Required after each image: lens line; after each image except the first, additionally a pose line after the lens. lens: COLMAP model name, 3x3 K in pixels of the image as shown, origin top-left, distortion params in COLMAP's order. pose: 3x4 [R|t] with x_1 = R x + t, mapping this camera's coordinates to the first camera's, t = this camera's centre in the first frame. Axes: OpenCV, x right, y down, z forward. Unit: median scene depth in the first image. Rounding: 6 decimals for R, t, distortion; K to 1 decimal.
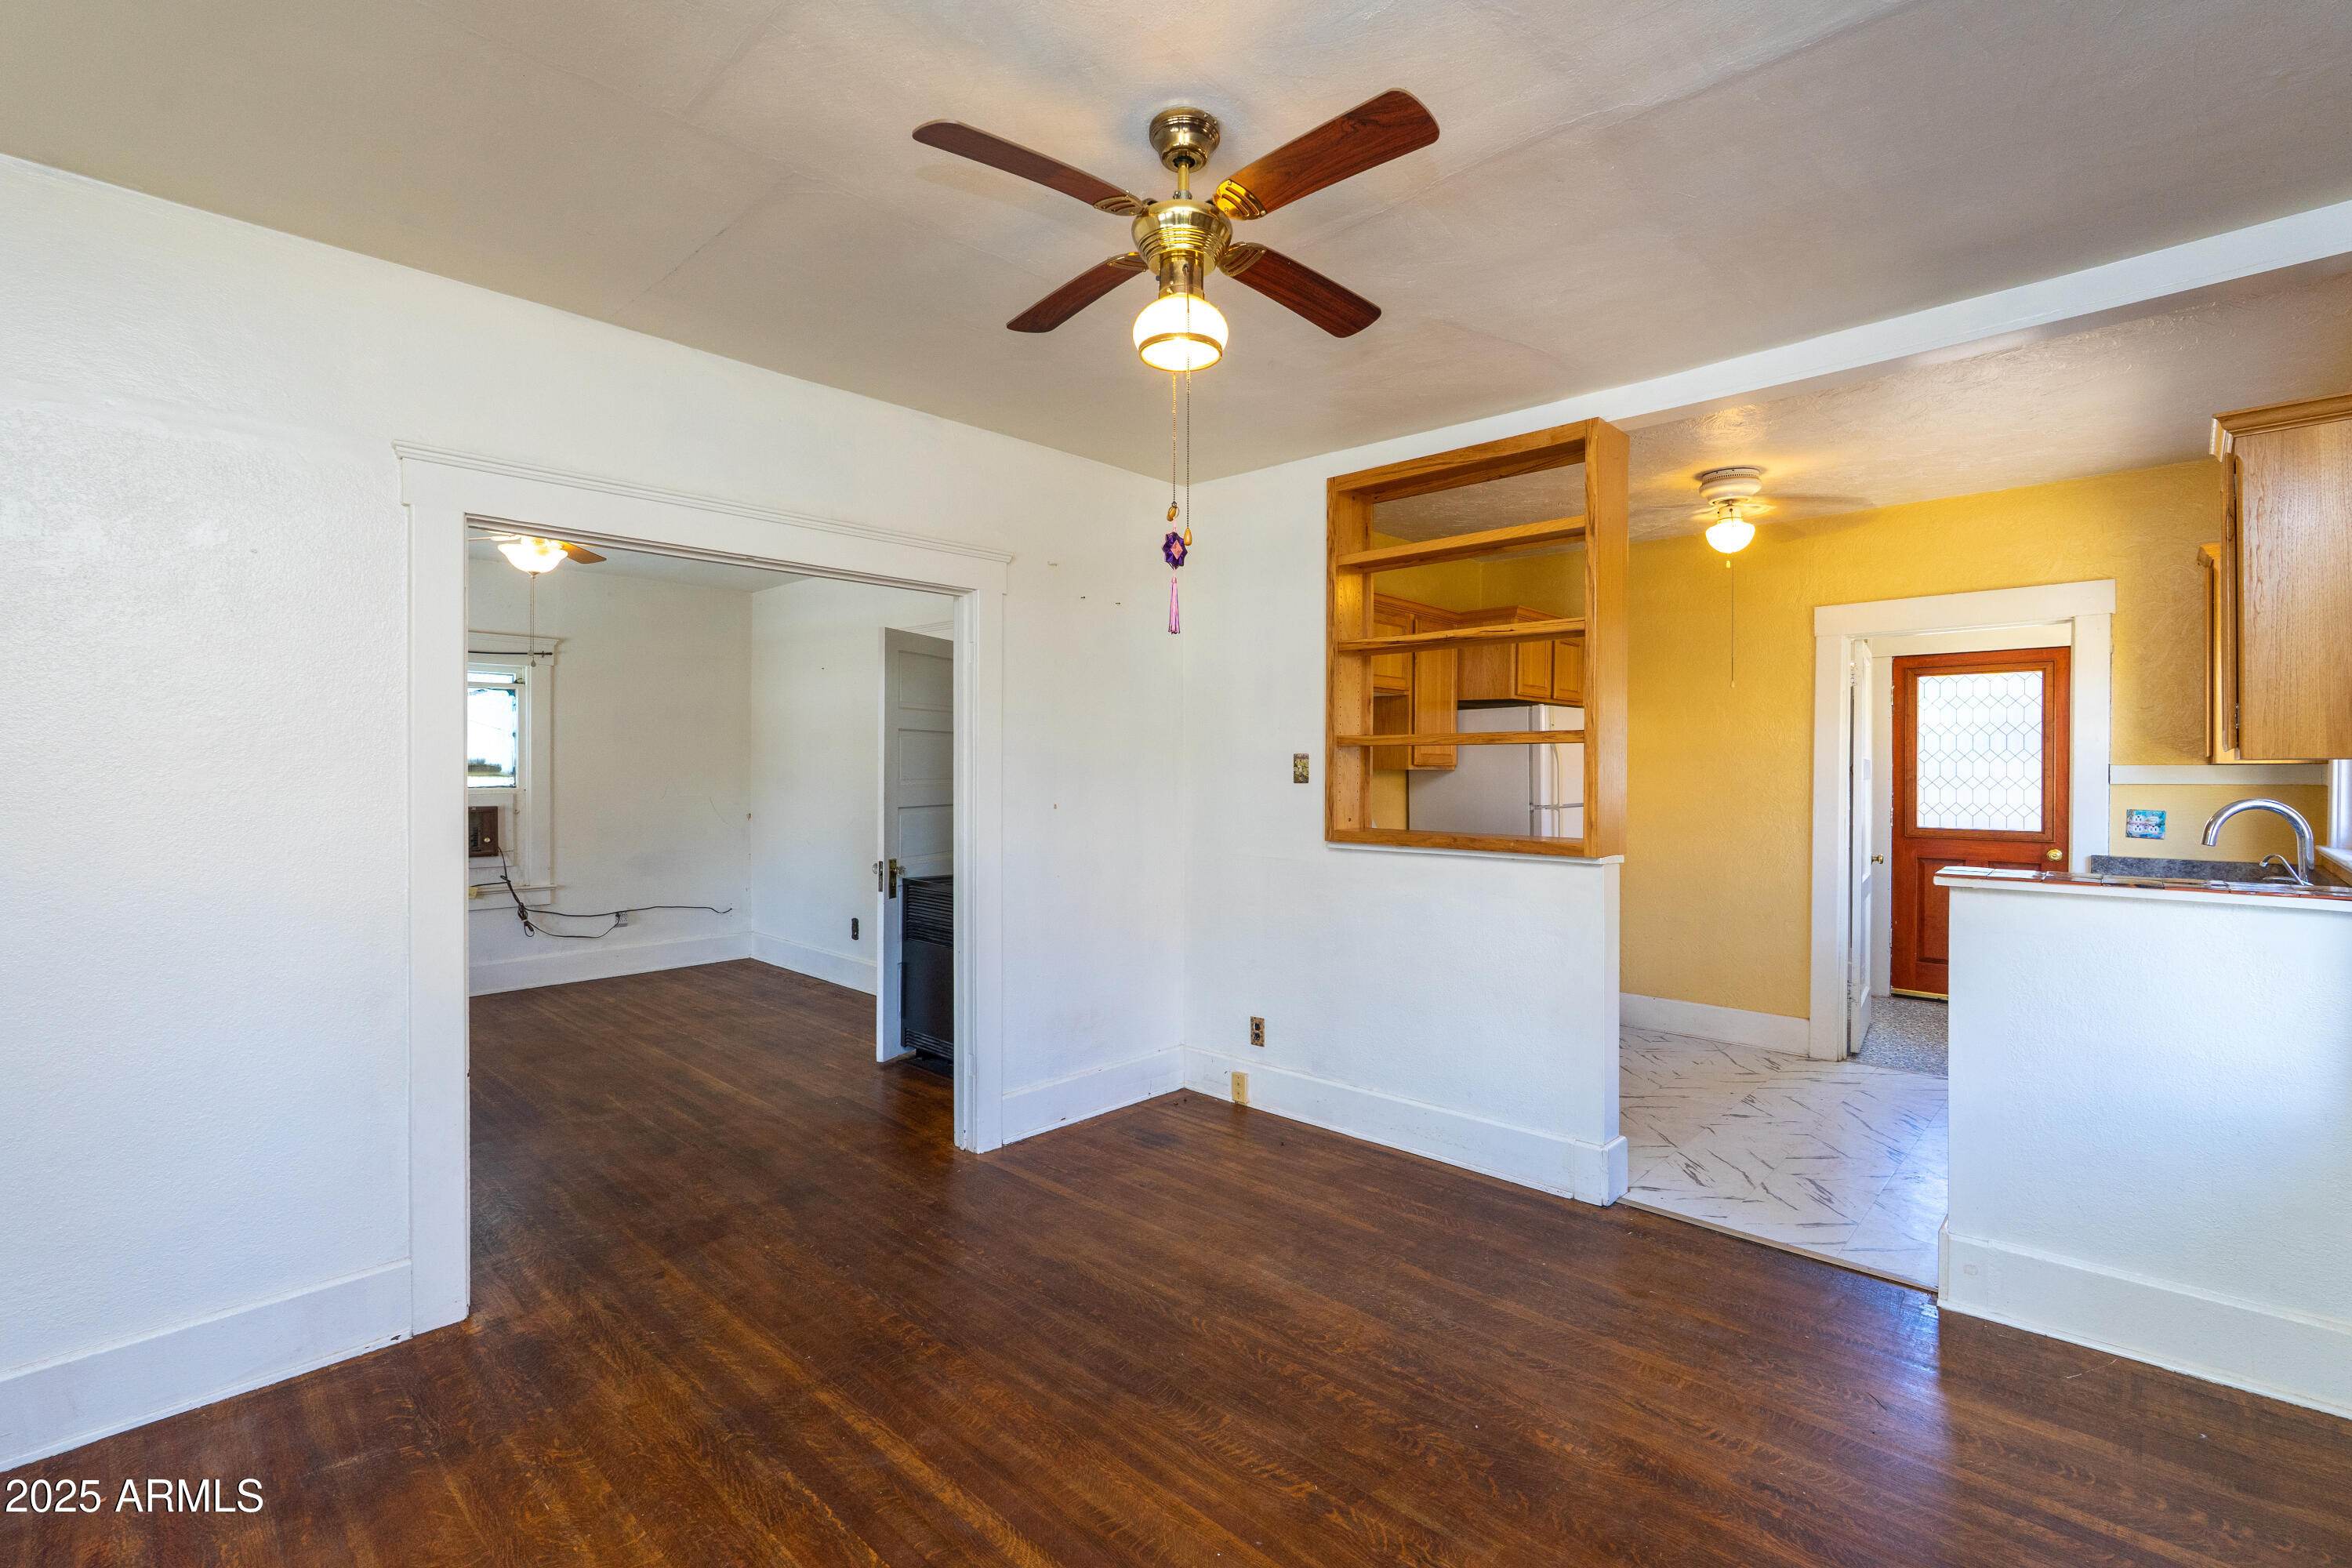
lens RADIAL K [[1065.1, 0, 1182.7], [0, 1065.1, 788.7], [0, 0, 1]] dist [-0.001874, -0.000306]
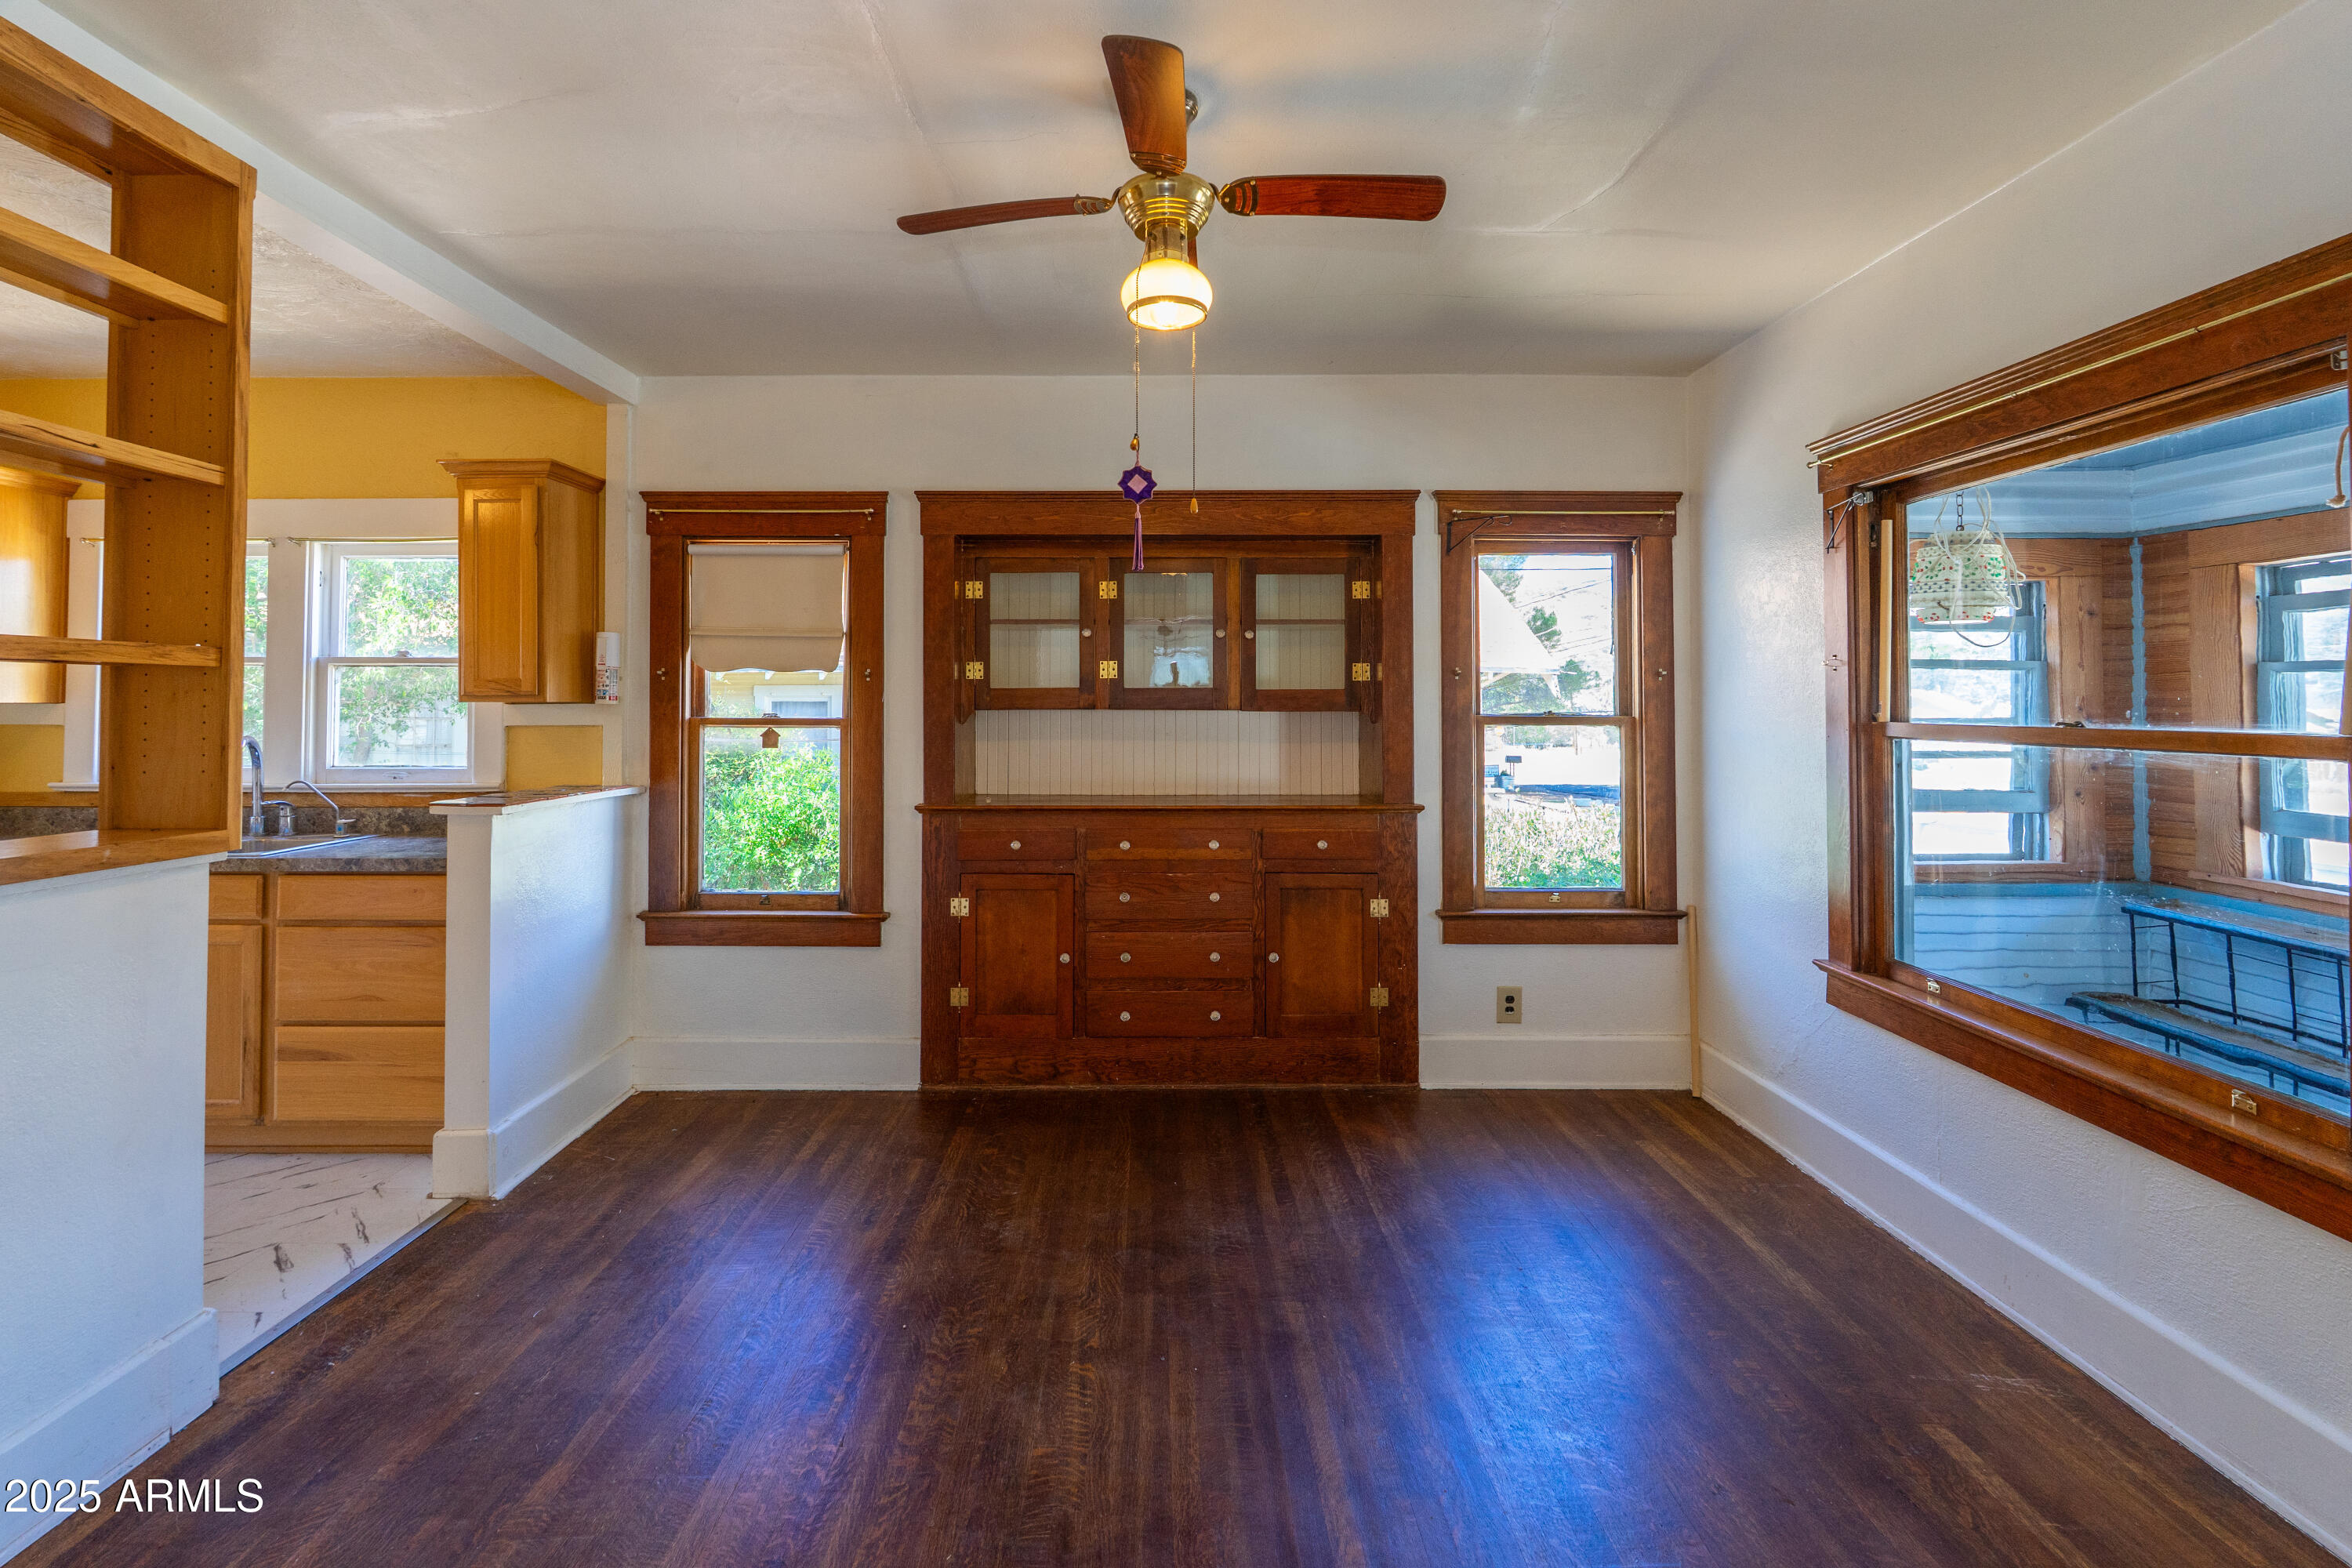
lens RADIAL K [[1085.2, 0, 1175.5], [0, 1085.2, 676.4], [0, 0, 1]] dist [-0.001328, -0.000910]
pose [[-0.702988, 0.017504, 0.710986, -0.593705], [0.013334, 0.999846, -0.011432, -0.023754], [-0.711076, 0.001444, -0.703113, 1.352218]]
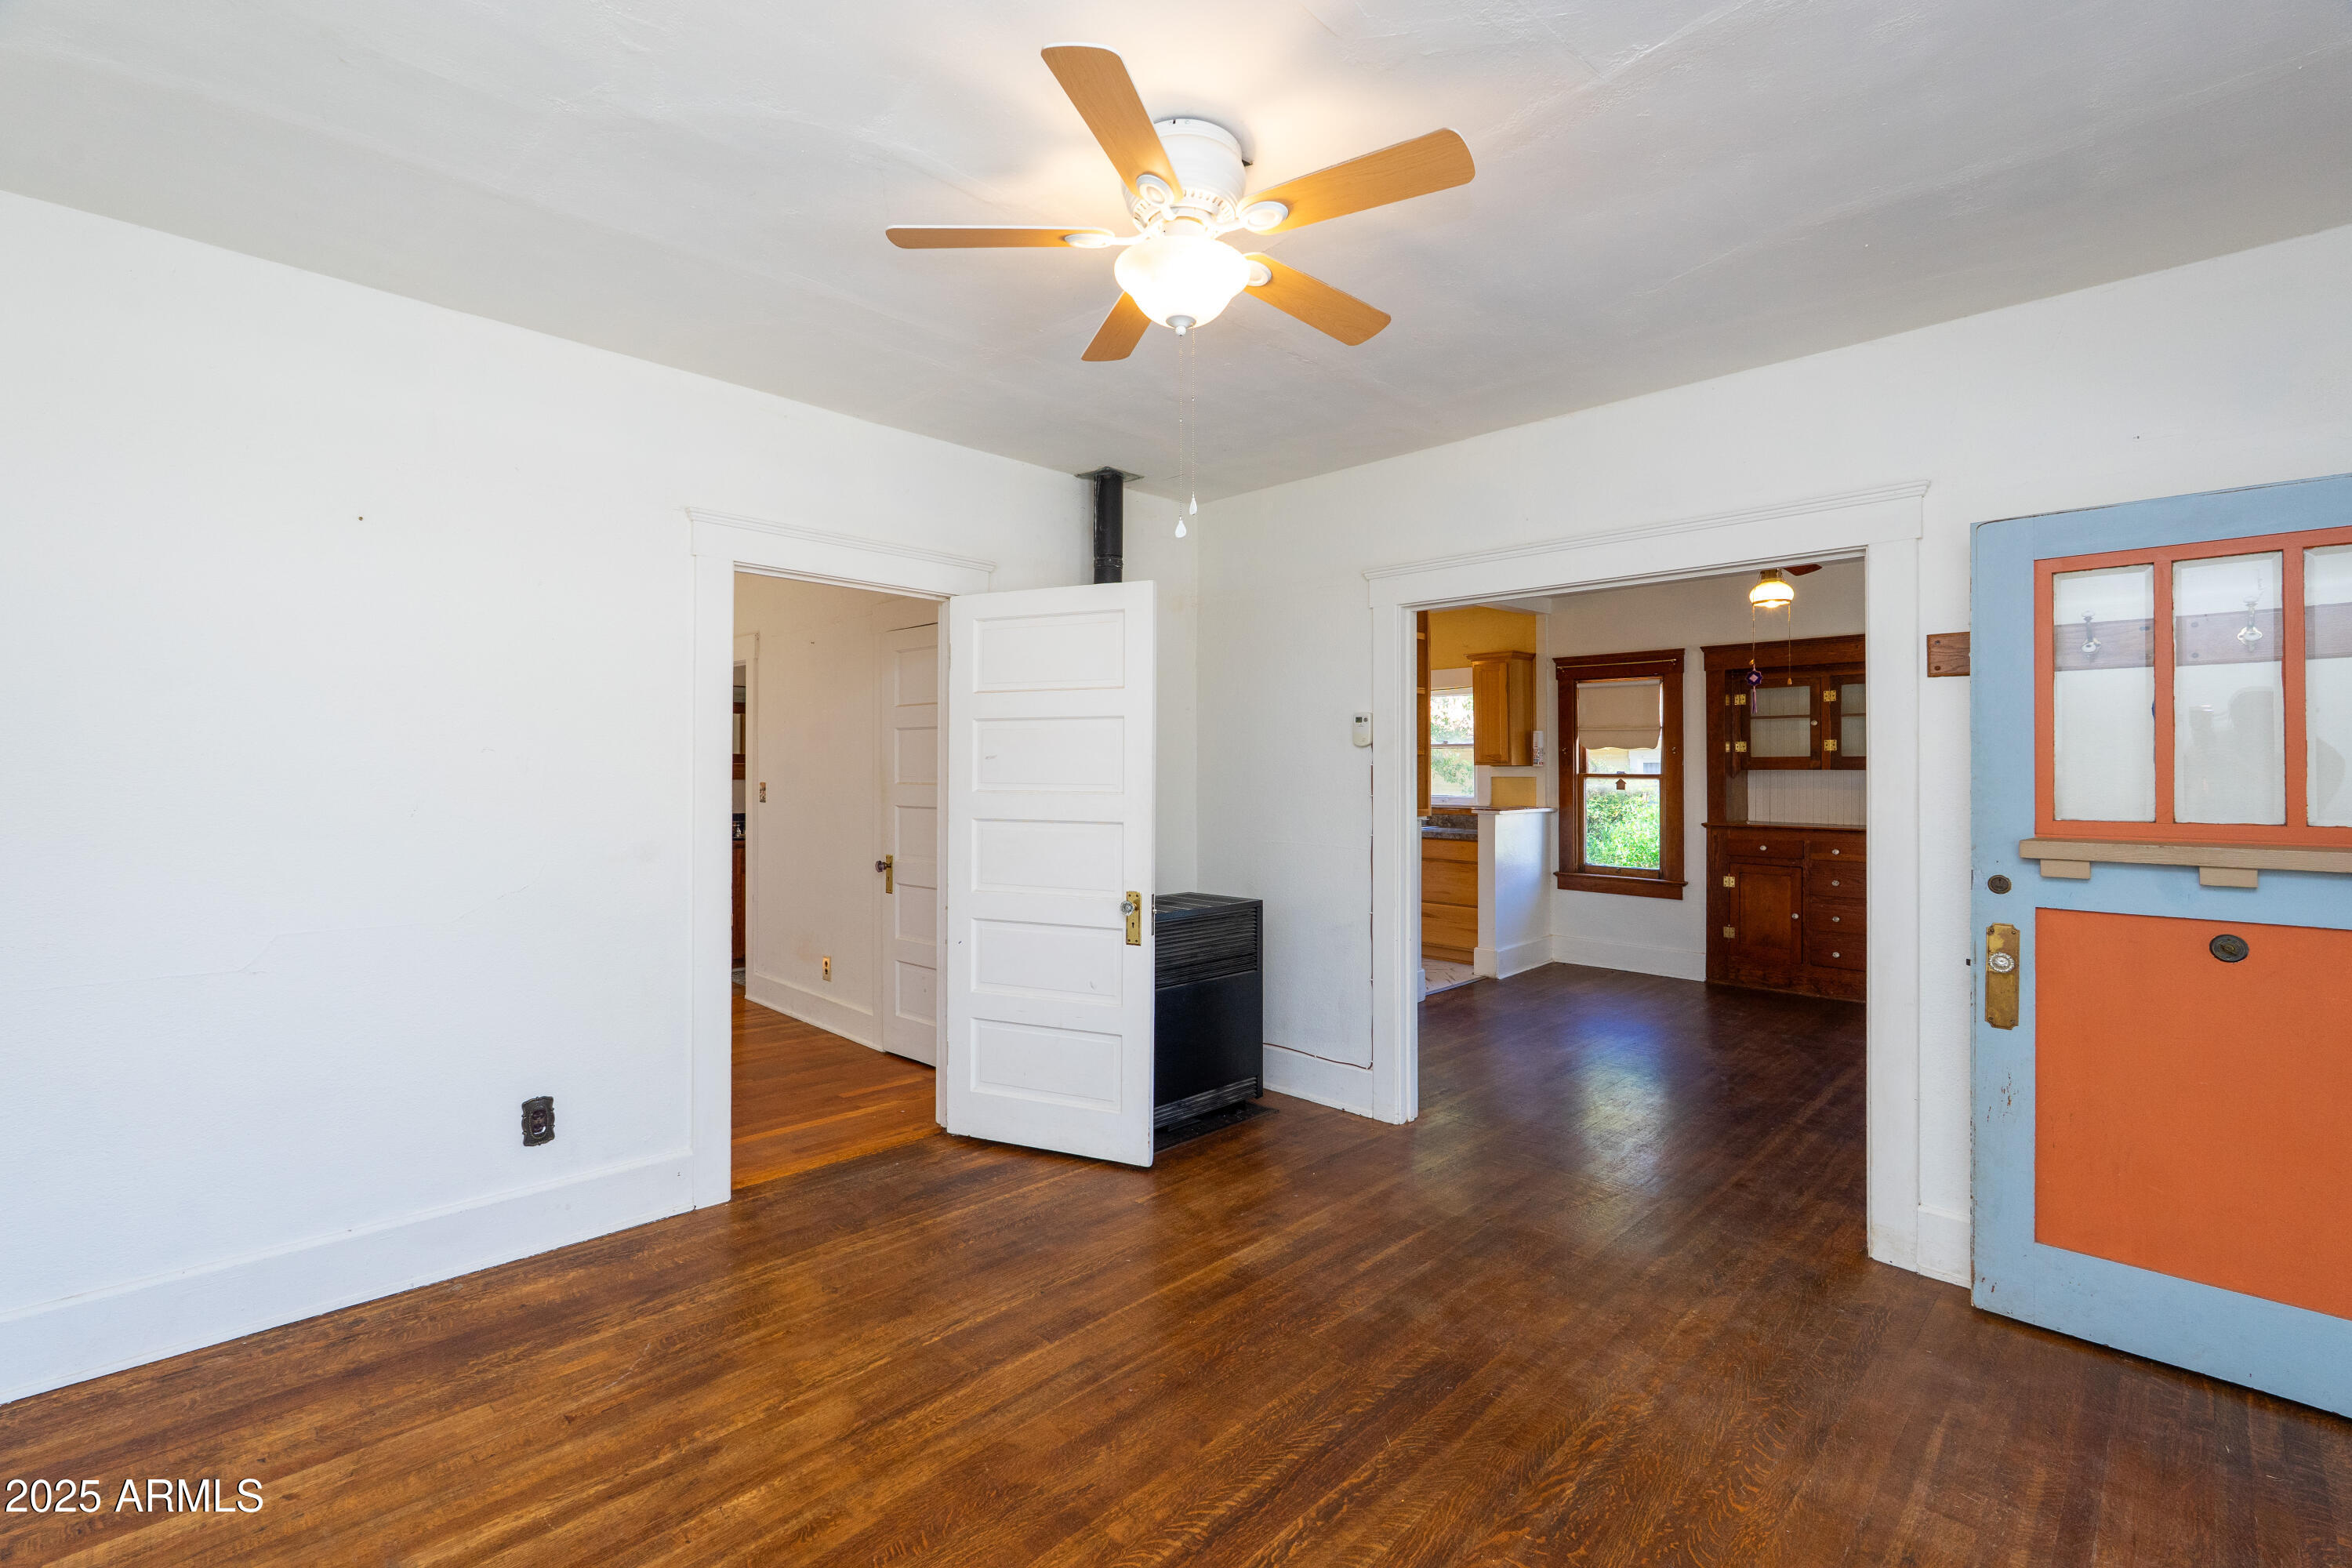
lens RADIAL K [[1065.1, 0, 1172.6], [0, 1065.1, 766.8], [0, 0, 1]] dist [-0.001874, -0.000306]
pose [[0.008010, -0.001957, 0.999966, -1.934356], [0.020210, 0.999794, 0.001795, -0.038009], [-0.999764, 0.020195, 0.008048, 1.846553]]
